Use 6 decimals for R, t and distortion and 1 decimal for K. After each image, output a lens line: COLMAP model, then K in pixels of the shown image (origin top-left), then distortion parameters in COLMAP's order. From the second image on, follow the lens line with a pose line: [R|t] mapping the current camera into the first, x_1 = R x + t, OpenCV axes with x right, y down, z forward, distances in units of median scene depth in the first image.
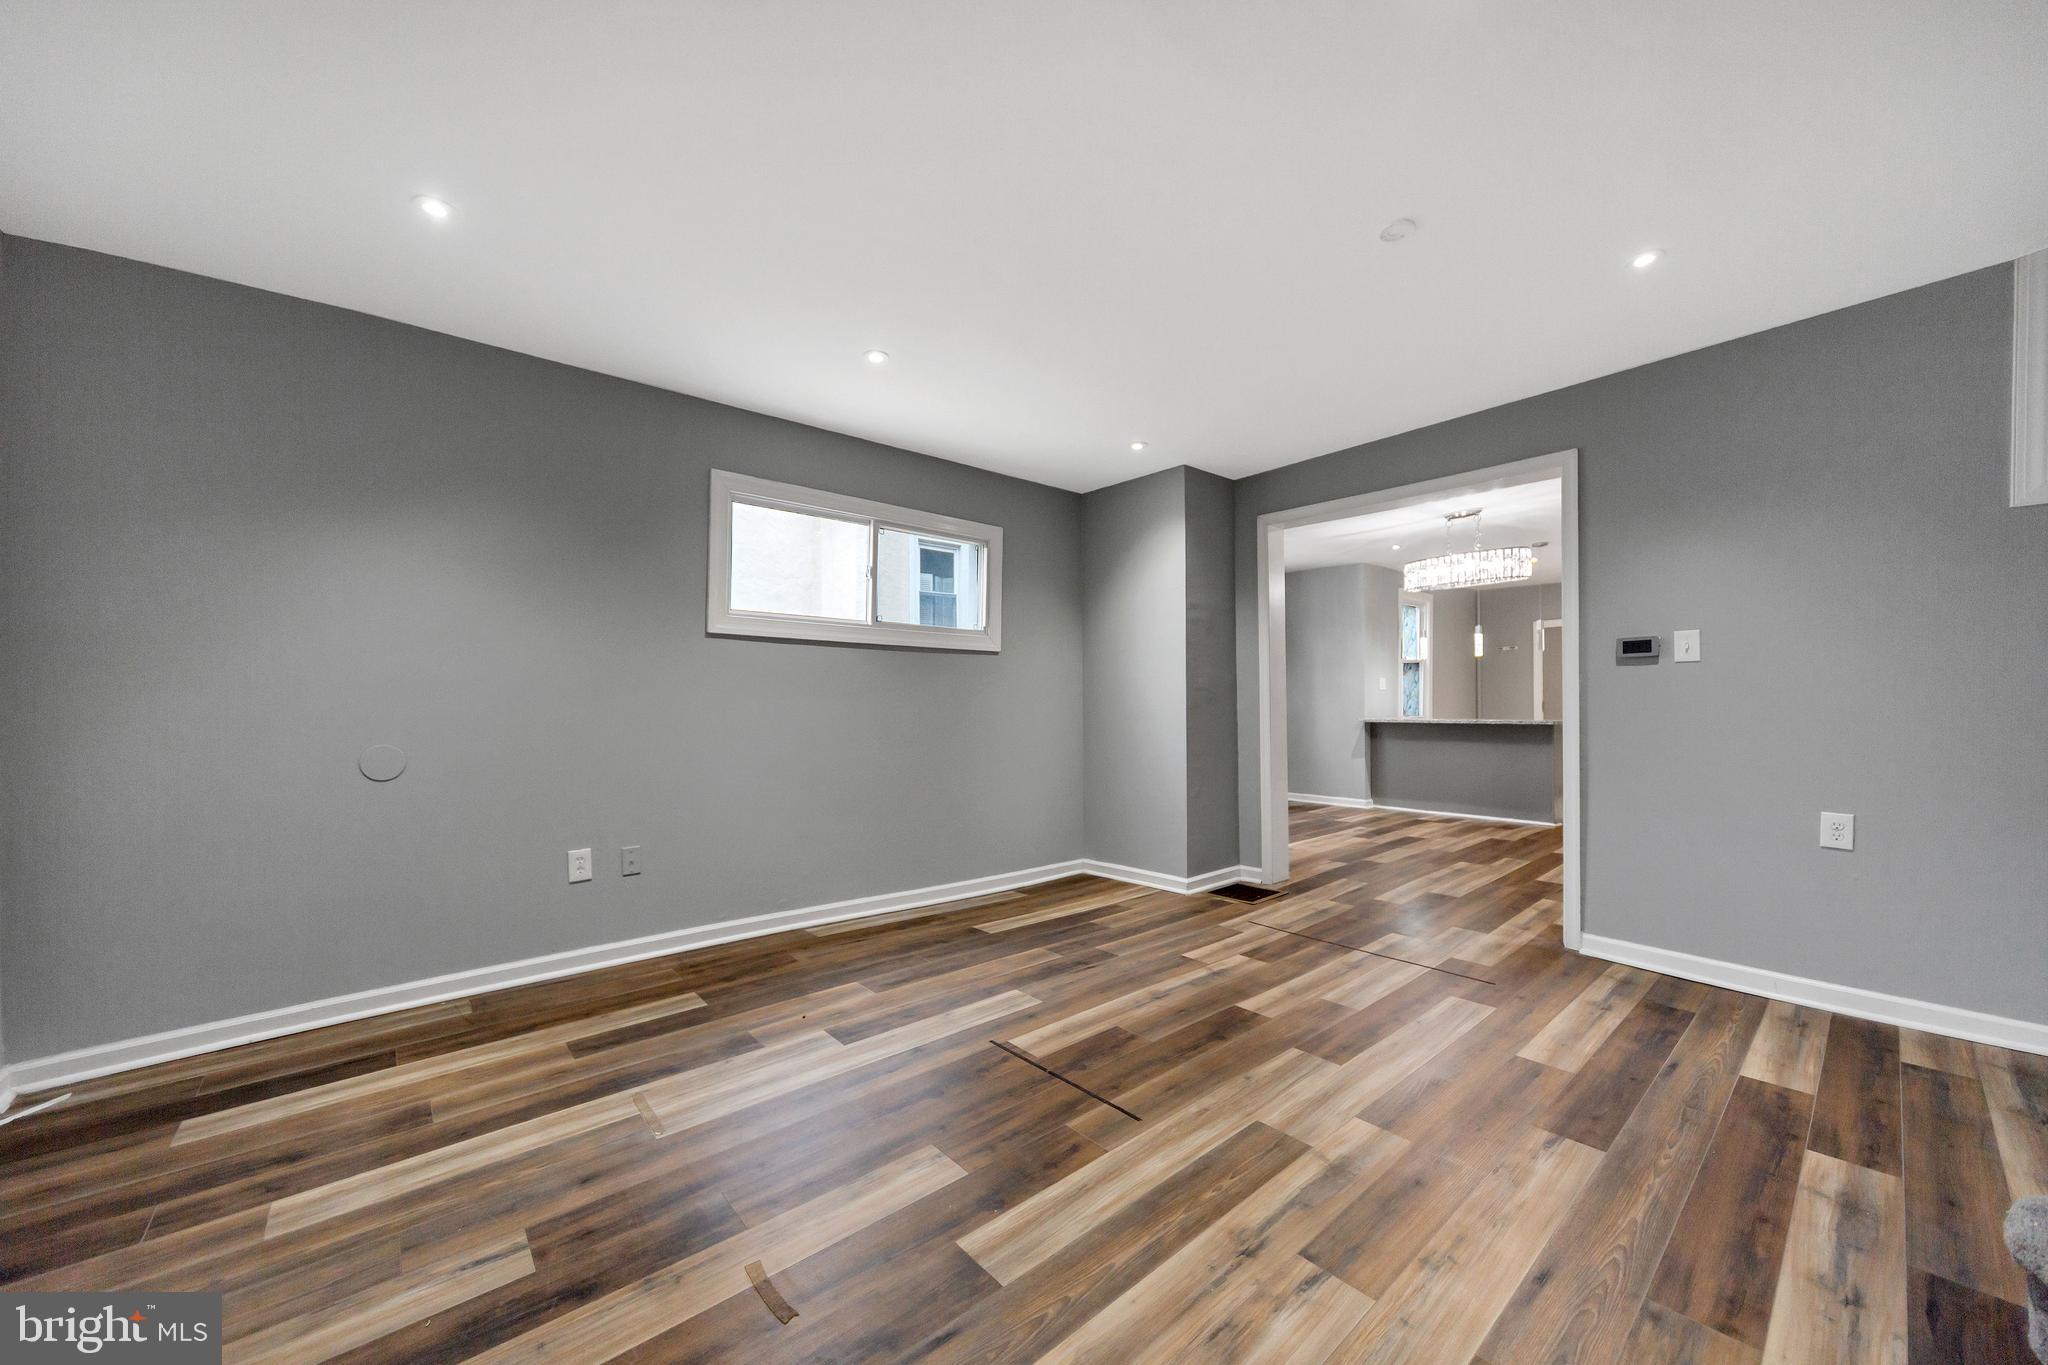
lens RADIAL K [[740.5, 0, 1003.5], [0, 740.5, 718.3], [0, 0, 1]] dist [-0.000863, -0.000185]
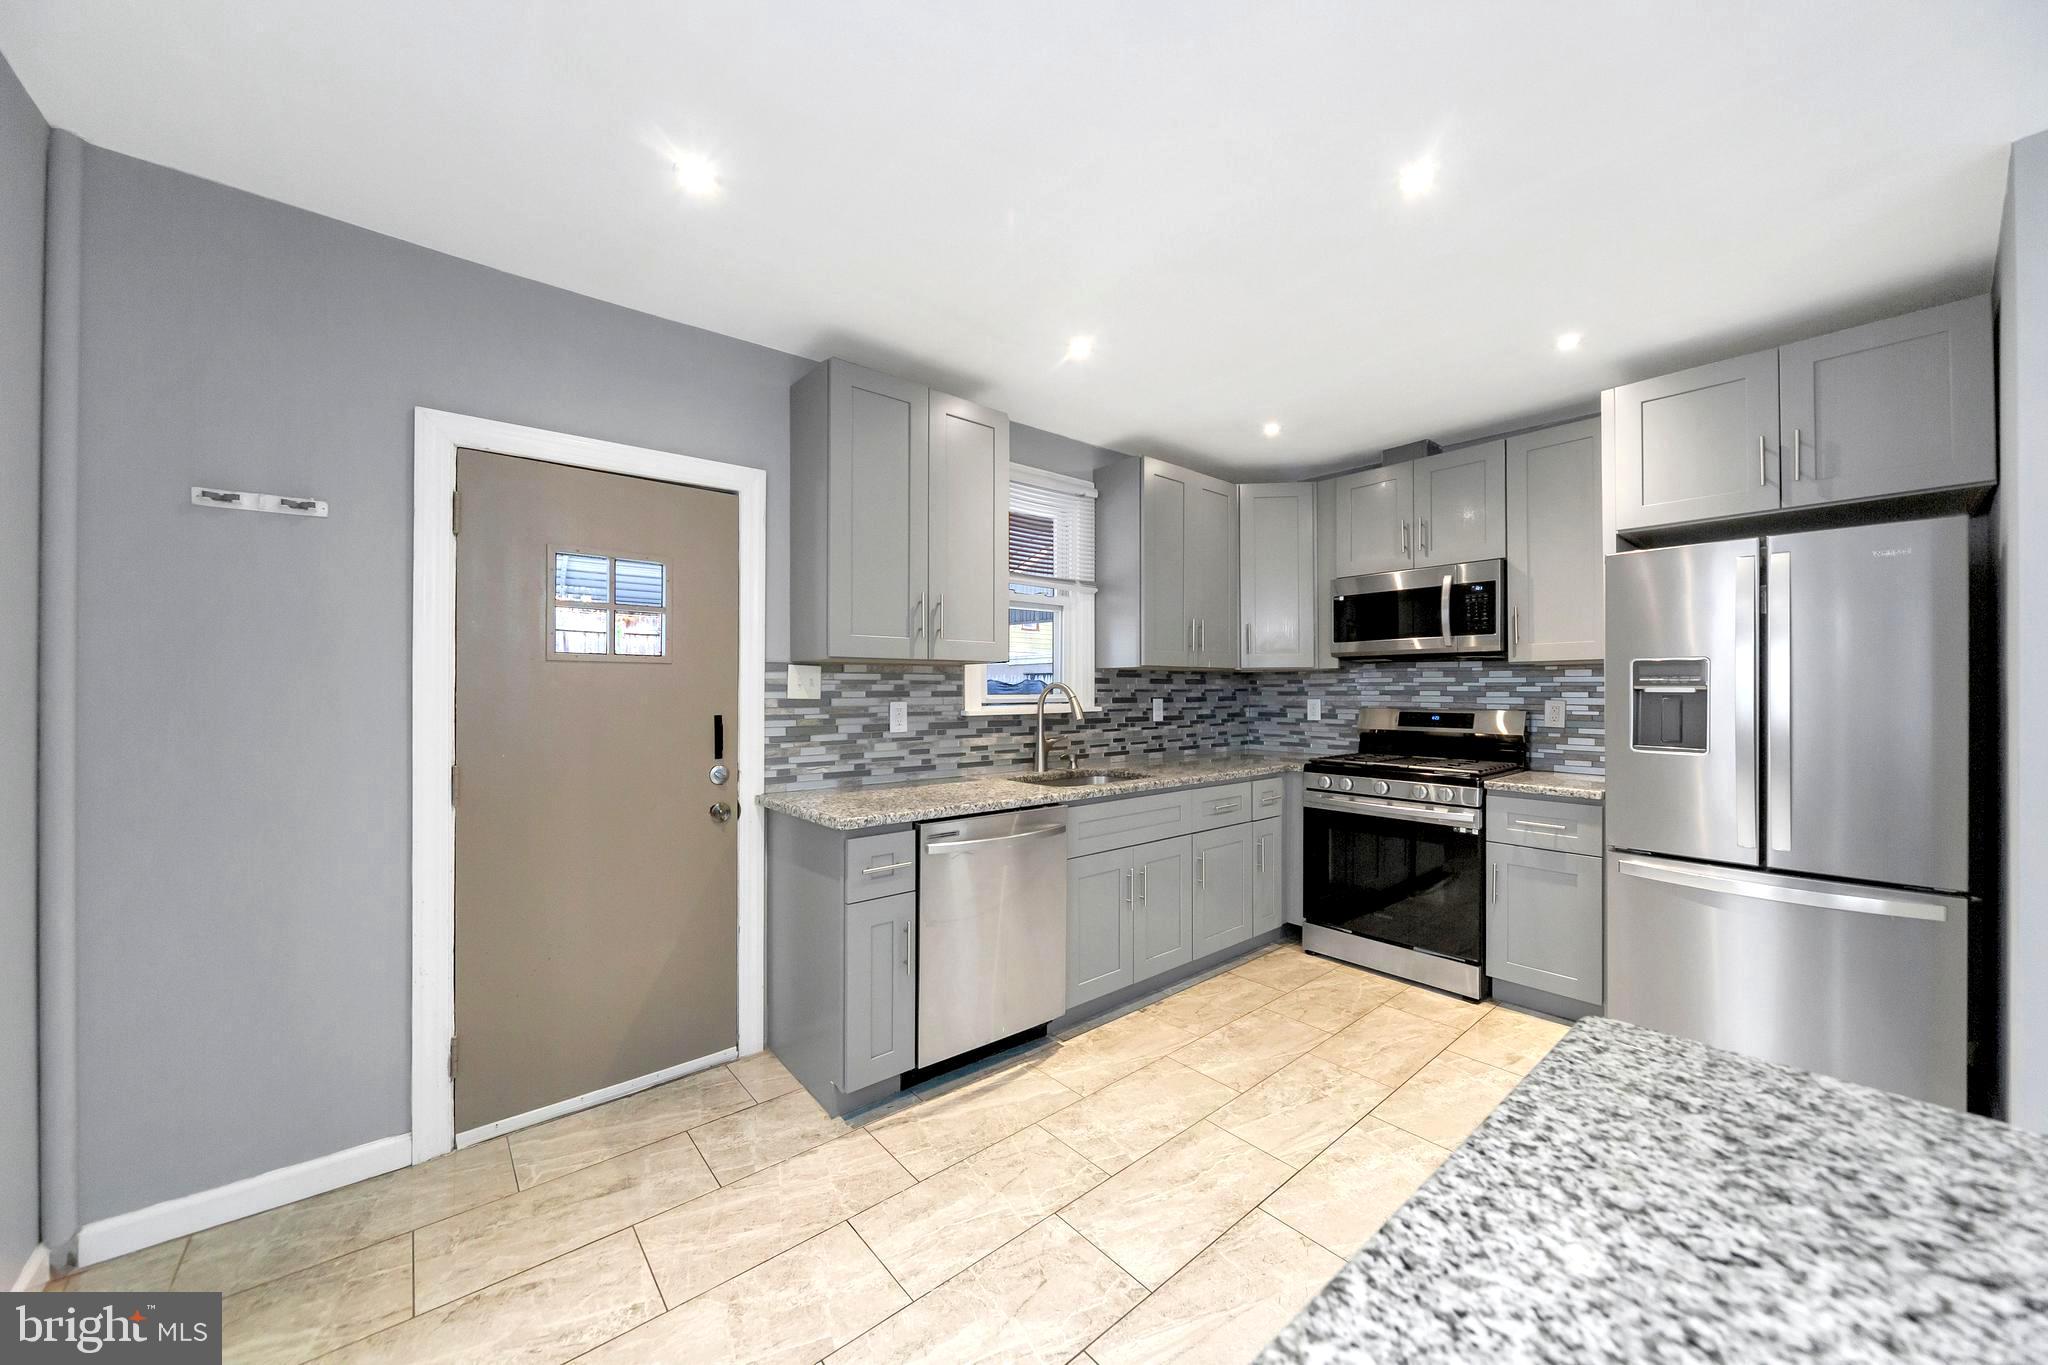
lens RADIAL K [[727.0, 0, 1015.4], [0, 727.0, 687.3], [0, 0, 1]] dist [-0.000960, -0.000117]
pose [[-0.013720, 0.010840, 0.999847, 1.710282], [0.019081, 0.999762, -0.010577, -0.136543], [-0.999724, 0.018933, -0.013924, 2.814565]]
